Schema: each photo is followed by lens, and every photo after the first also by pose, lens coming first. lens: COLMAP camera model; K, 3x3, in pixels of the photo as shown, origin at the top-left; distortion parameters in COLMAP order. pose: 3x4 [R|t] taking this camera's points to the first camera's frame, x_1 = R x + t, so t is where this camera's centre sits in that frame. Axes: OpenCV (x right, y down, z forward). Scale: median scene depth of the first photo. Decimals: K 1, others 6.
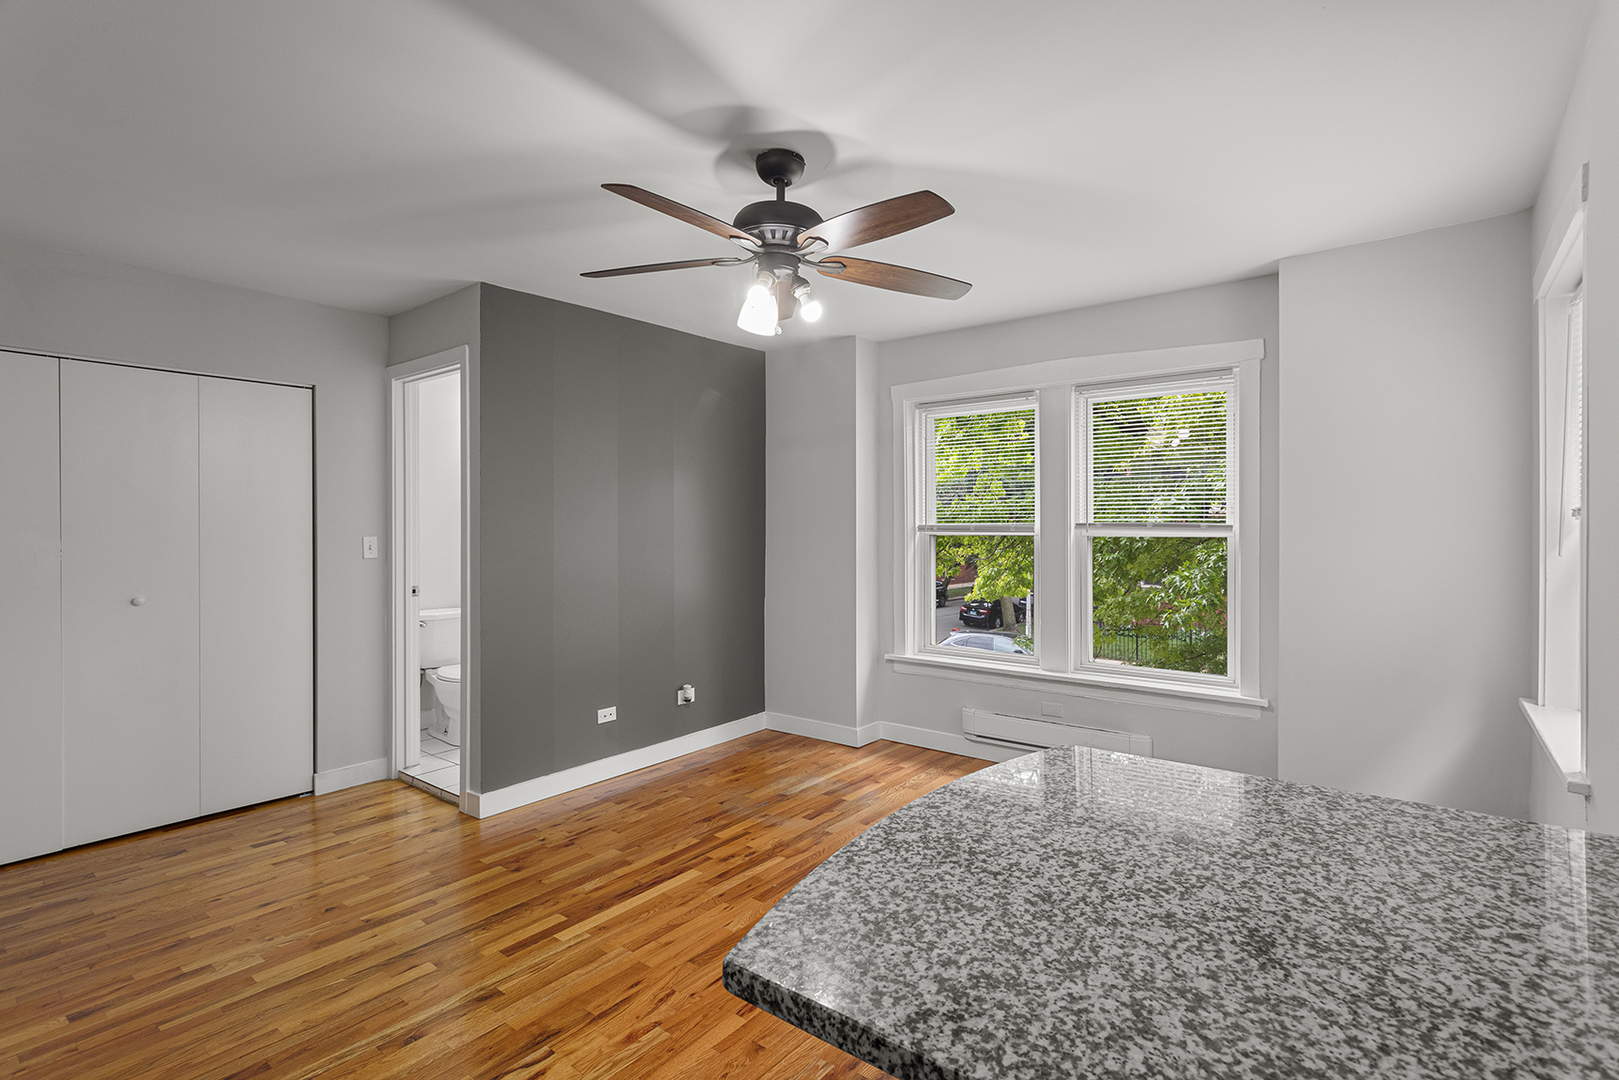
lens RADIAL K [[759.1, 0, 855.8], [0, 759.1, 531.8], [0, 0, 1]] dist [0.002650, 0.000788]
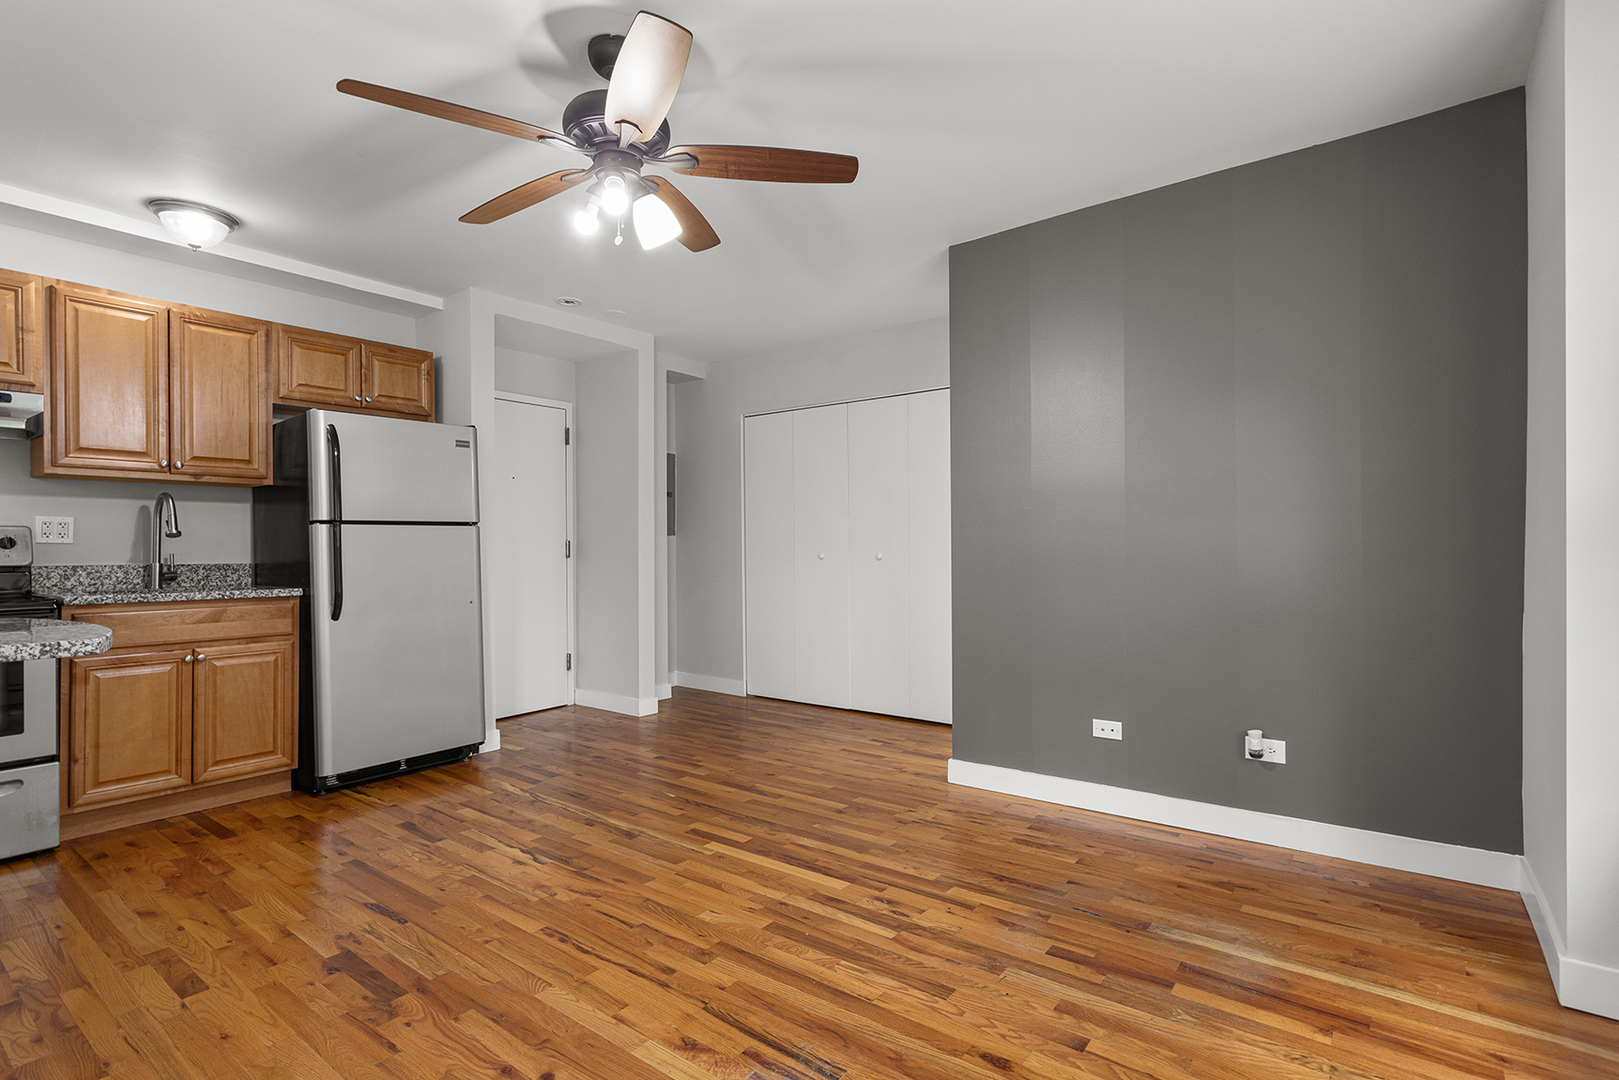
lens RADIAL K [[794.7, 0, 809.5], [0, 794.7, 540.0], [0, 0, 1]] dist [0.002883, 0.001242]
pose [[-0.029475, -0.010647, -0.999509, 0.593611], [0.005108, 0.999929, -0.010802, 0.069512], [0.999552, -0.005424, -0.029419, 0.883380]]
